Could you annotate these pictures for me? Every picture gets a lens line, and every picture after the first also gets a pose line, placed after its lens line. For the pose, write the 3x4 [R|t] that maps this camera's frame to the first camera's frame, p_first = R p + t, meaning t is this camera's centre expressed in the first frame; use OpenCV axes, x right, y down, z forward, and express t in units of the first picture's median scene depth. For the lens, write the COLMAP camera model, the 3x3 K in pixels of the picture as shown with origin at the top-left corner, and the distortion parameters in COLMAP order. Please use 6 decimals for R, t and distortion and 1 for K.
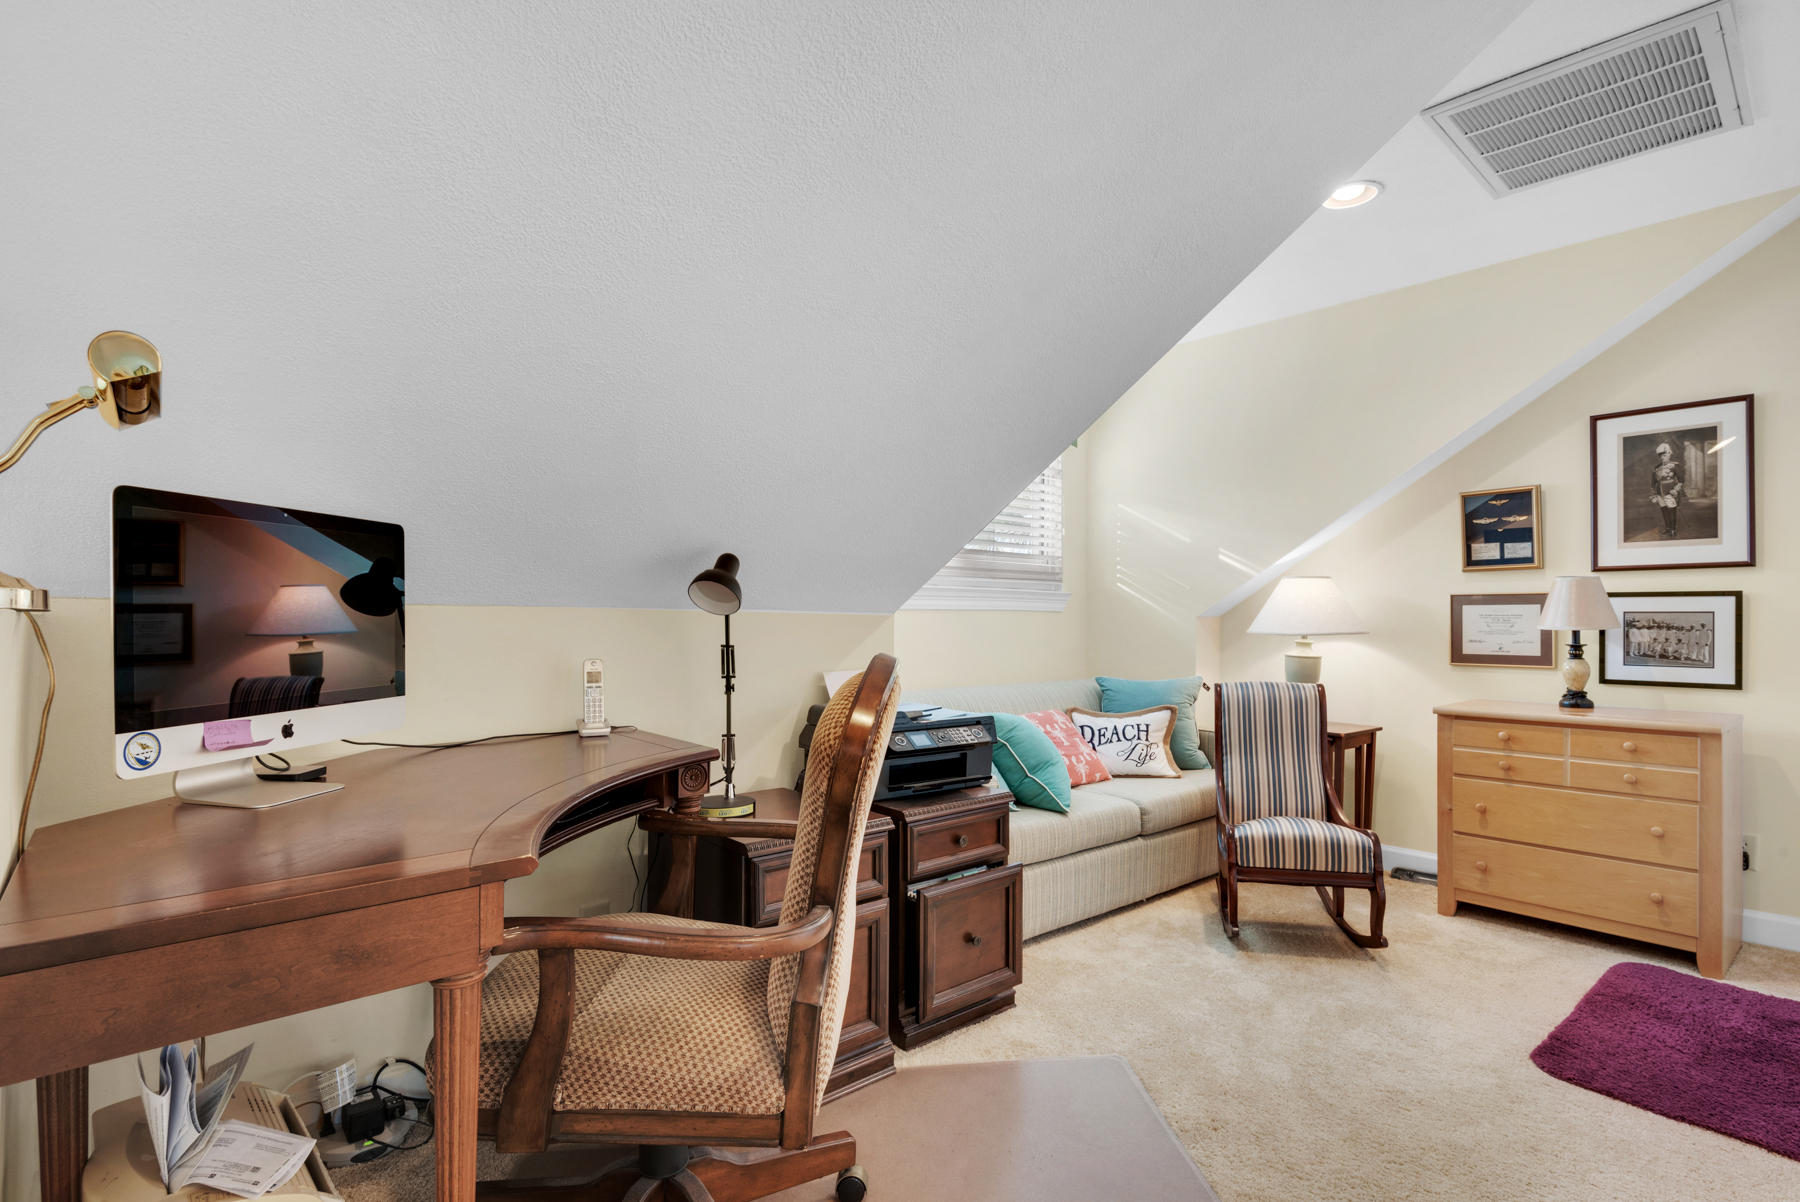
lens RADIAL K [[882.9, 0, 892.5], [0, 882.9, 628.6], [0, 0, 1]] dist [0.000429, -0.001140]
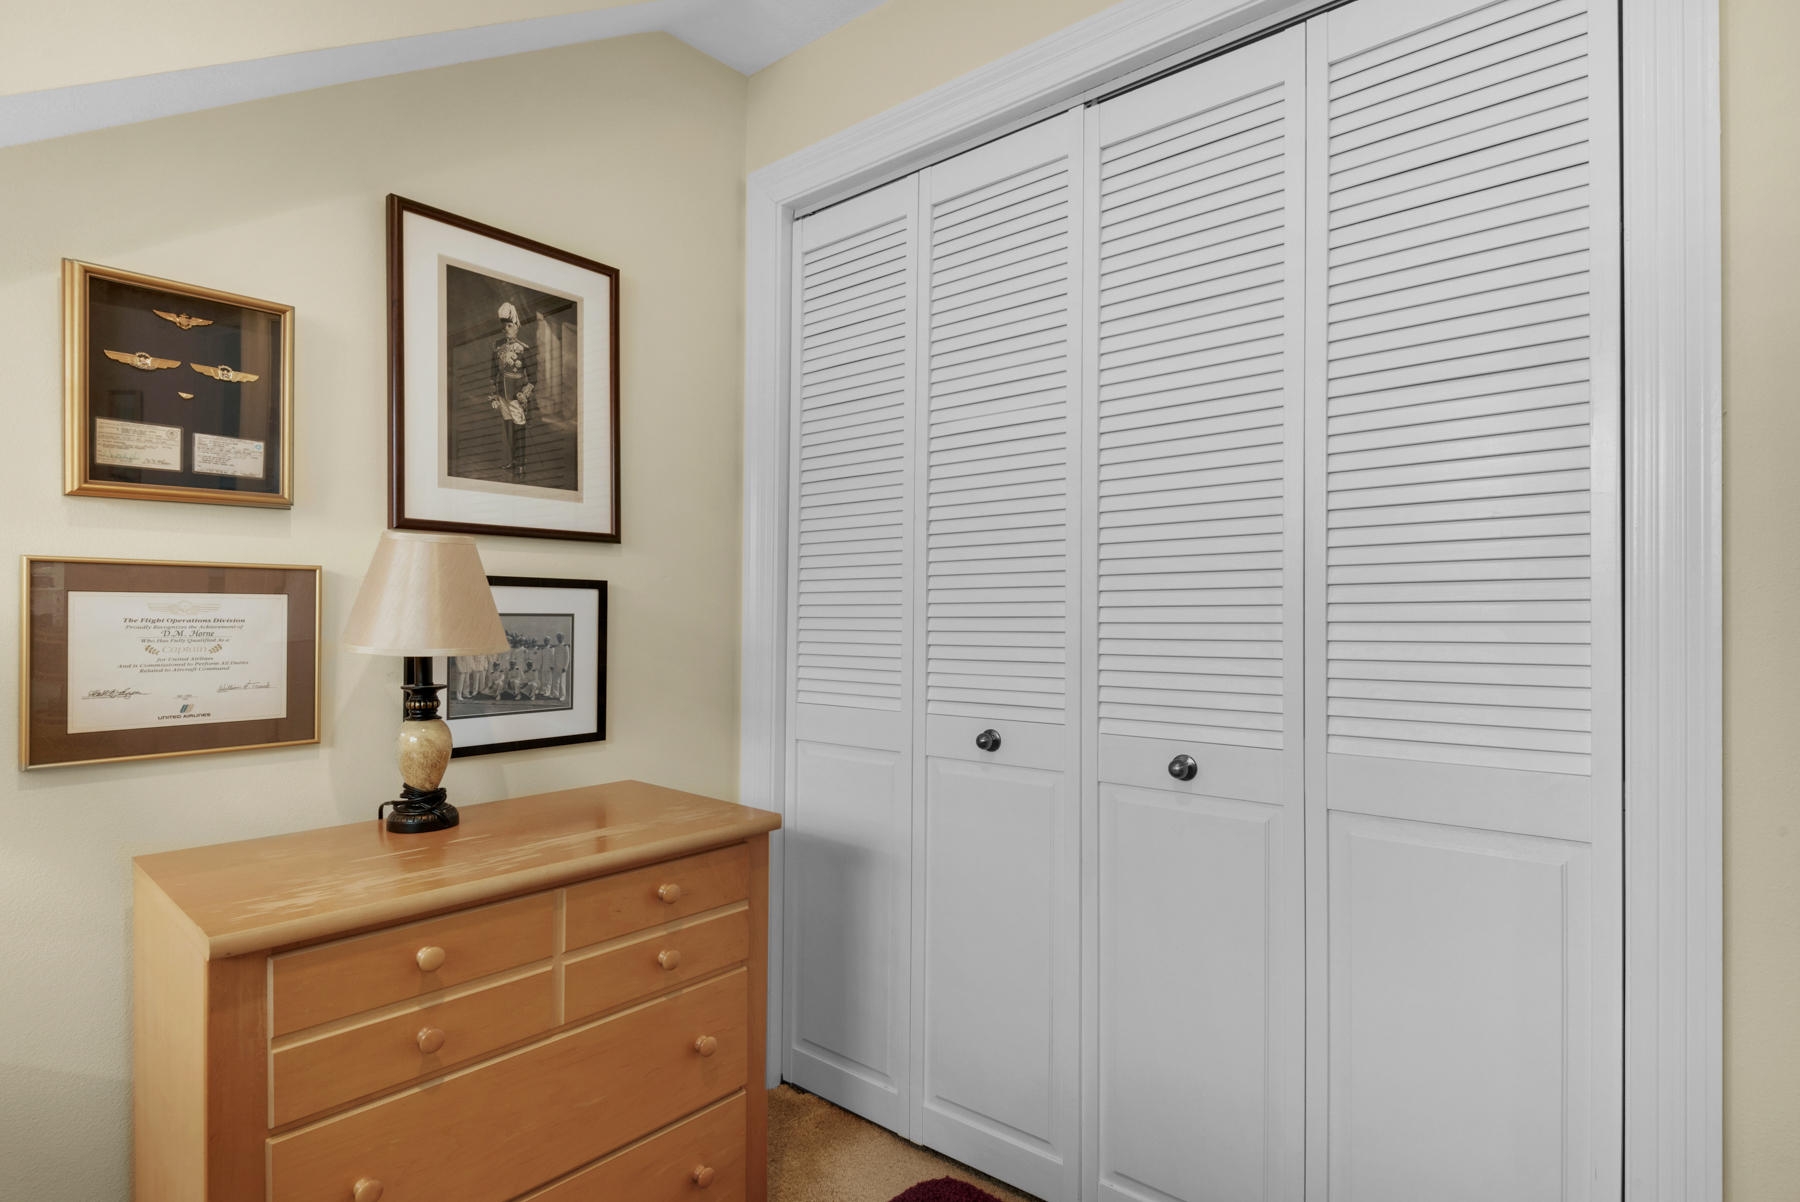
lens RADIAL K [[925.0, 0, 900.0], [0, 925.0, 601.0], [0, 0, 1]] dist [0.035416, -0.000227]
pose [[-0.157045, 0.001712, 0.987590, 0.269655], [-0.003143, 0.999993, -0.002233, -0.026413], [-0.987586, -0.003454, -0.157038, 0.851442]]
